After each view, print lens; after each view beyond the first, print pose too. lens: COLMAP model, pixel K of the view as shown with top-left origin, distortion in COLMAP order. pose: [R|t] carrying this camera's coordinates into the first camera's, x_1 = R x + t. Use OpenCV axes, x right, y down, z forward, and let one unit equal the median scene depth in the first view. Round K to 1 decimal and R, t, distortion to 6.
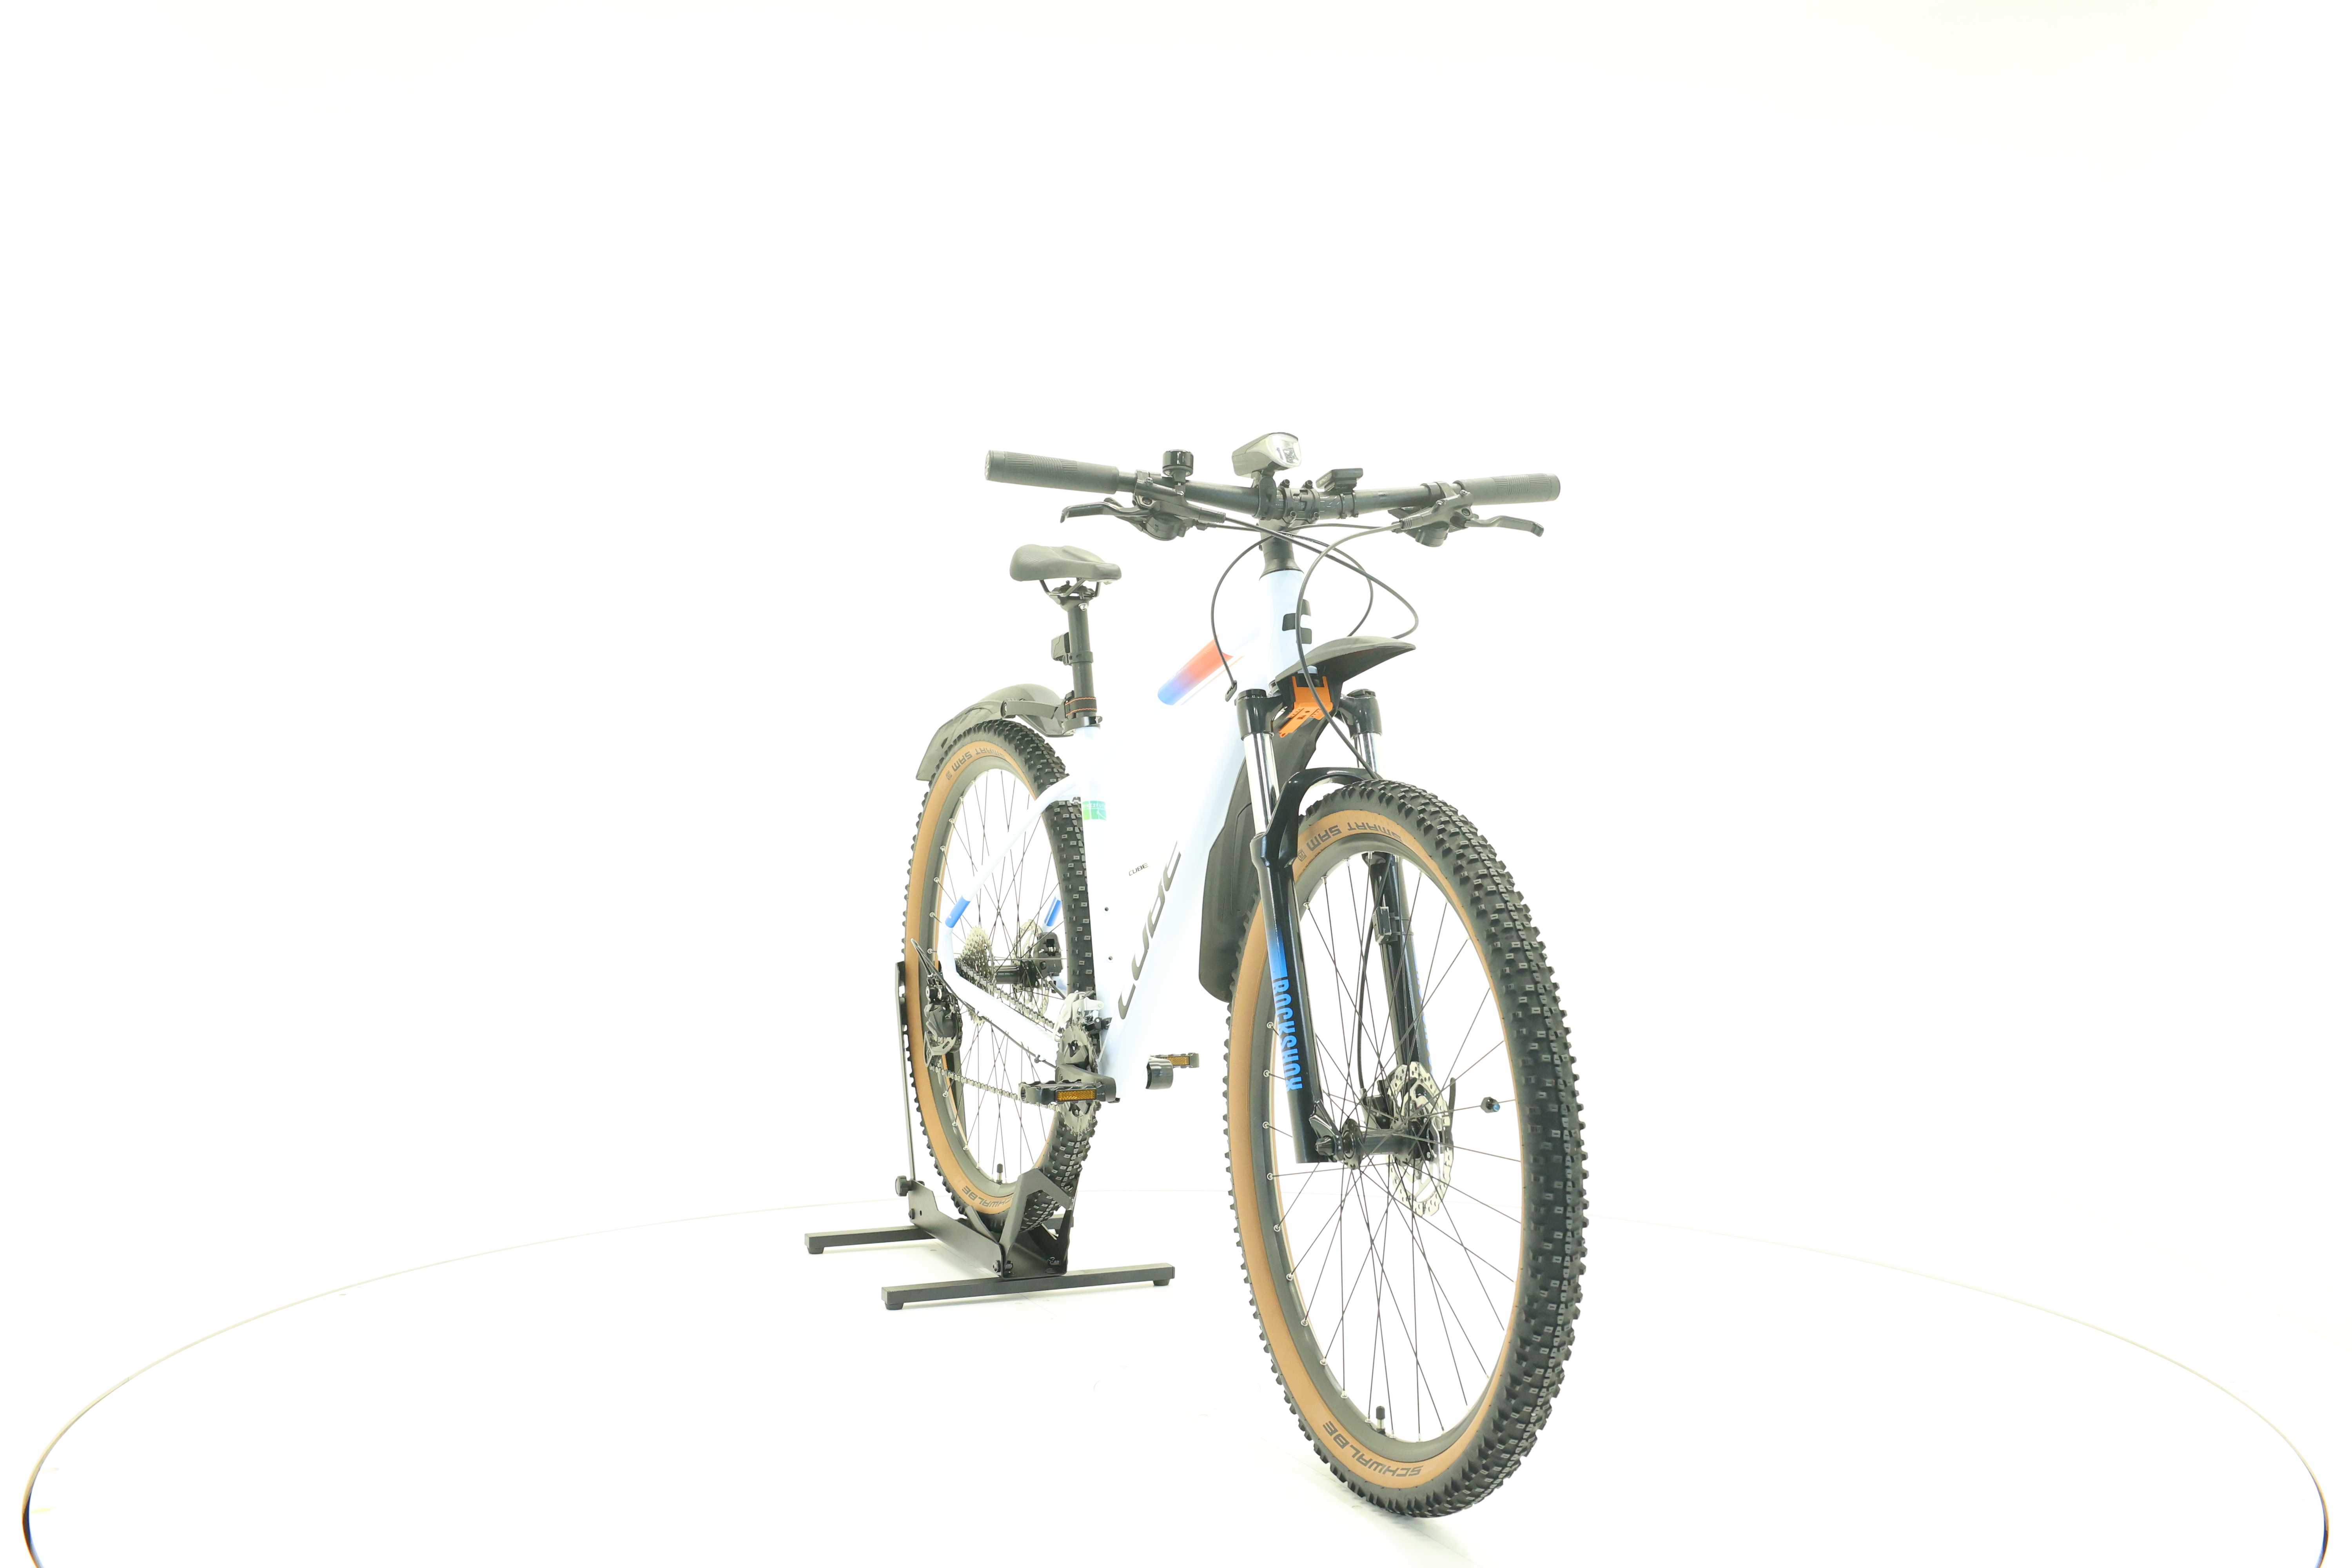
lens RADIAL K [[2488.7, 0, 1172.8], [0, 2488.7, 777.5], [0, 0, 1]] dist [0.002455, 0.000000]
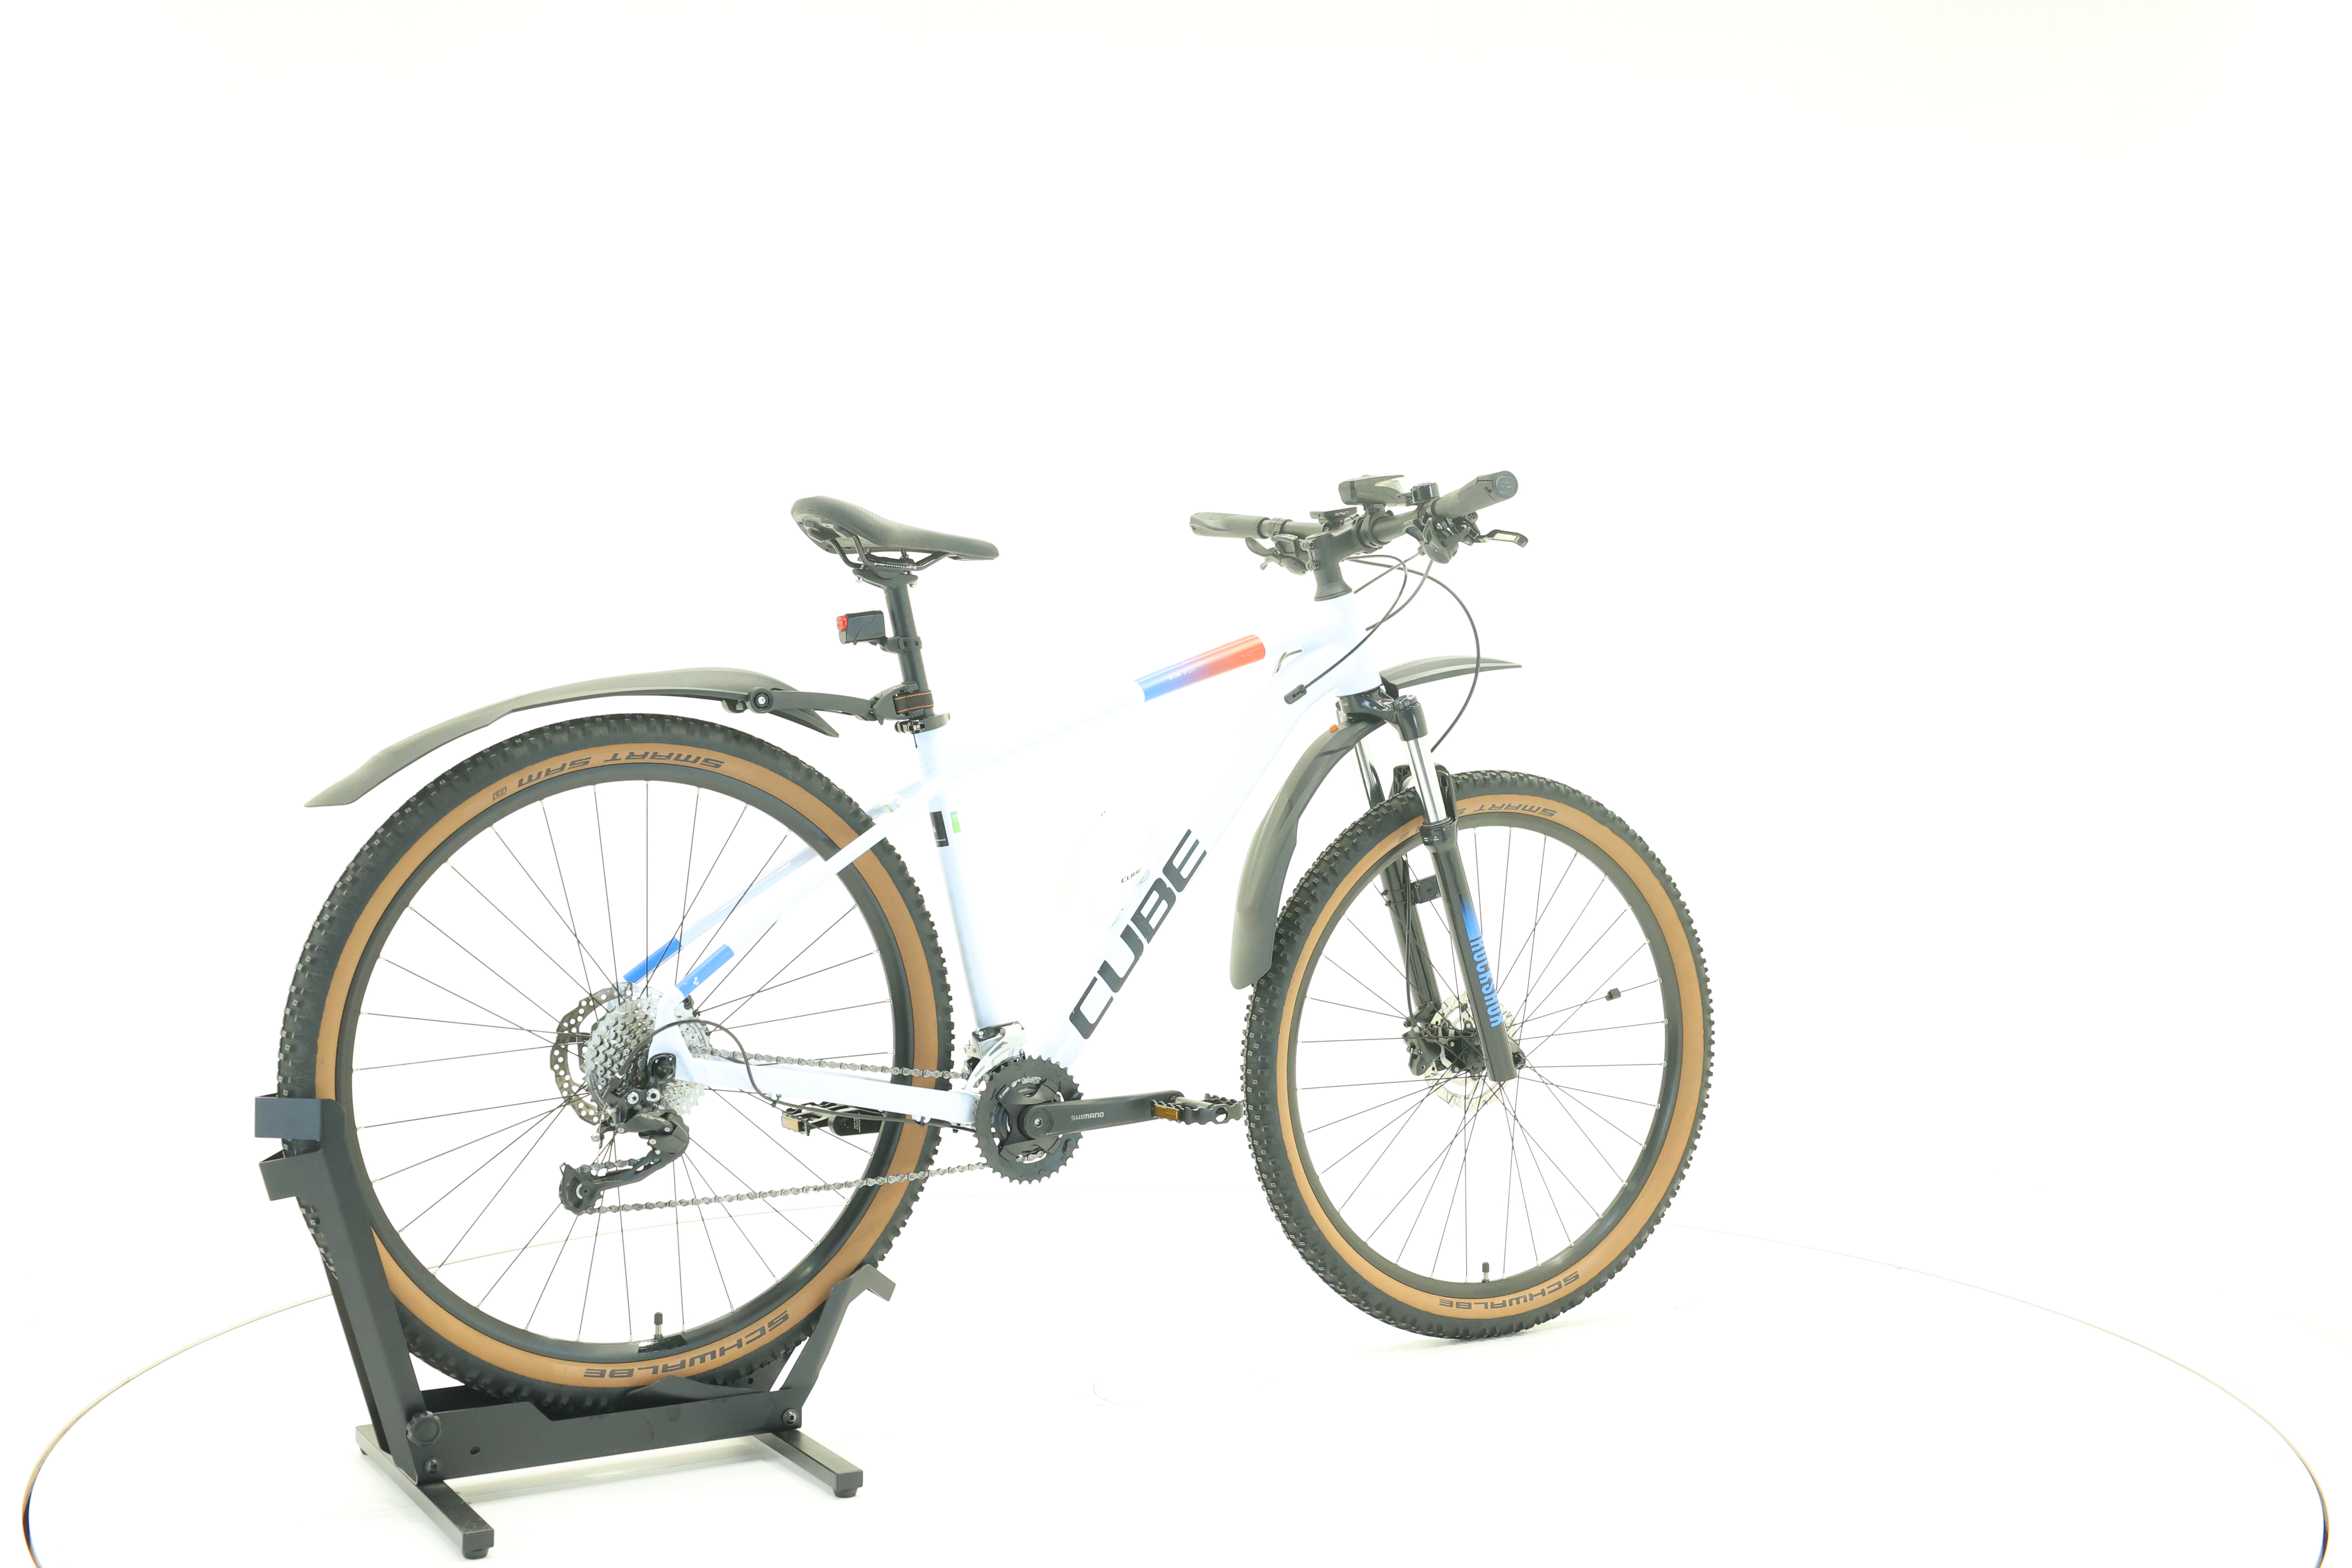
lens RADIAL K [[2488.7, 0, 1172.3], [0, 2488.7, 784.5], [0, 0, 1]] dist [0.002455, 0.000000]
pose [[-0.130455, -0.025315, 0.991131, -1.067951], [0.013669, 0.999533, 0.027329, -0.026529], [-0.991360, 0.017113, -0.130048, 1.224528]]
